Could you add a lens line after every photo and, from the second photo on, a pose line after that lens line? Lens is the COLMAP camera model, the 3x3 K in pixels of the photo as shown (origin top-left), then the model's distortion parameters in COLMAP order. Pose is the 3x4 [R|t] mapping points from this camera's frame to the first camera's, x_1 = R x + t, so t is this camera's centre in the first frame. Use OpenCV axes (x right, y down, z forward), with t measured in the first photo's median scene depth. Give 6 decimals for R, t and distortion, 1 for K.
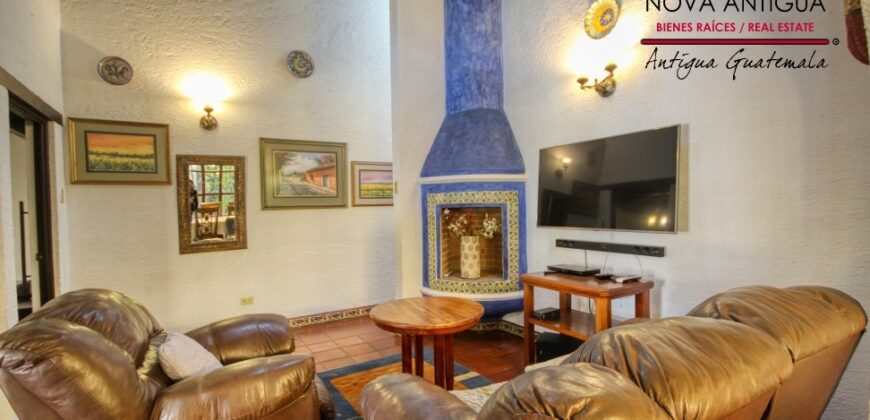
lens RADIAL K [[403.3, 0, 442.3], [0, 403.3, 215.8], [0, 0, 1]] dist [0.000414, -0.000151]
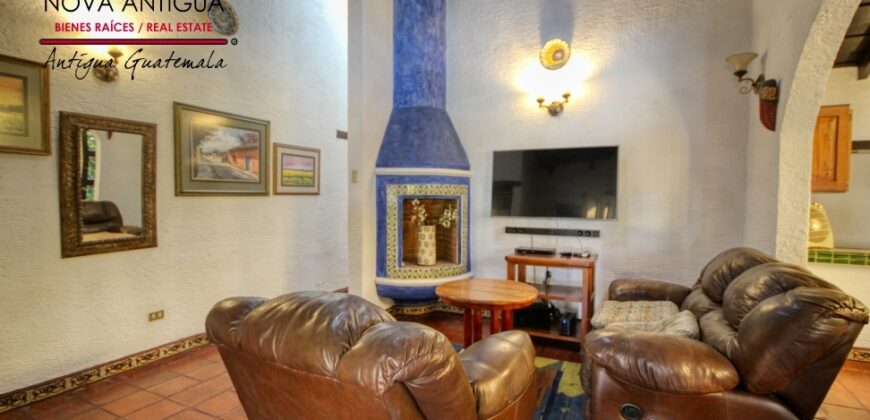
lens RADIAL K [[403.3, 0, 442.3], [0, 403.3, 215.8], [0, 0, 1]] dist [0.000414, -0.000151]
pose [[0.840223, -0.000704, 0.542241, -0.458138], [-0.009928, 0.999812, 0.016682, 0.005606], [-0.542151, -0.019400, 0.840057, 0.076156]]
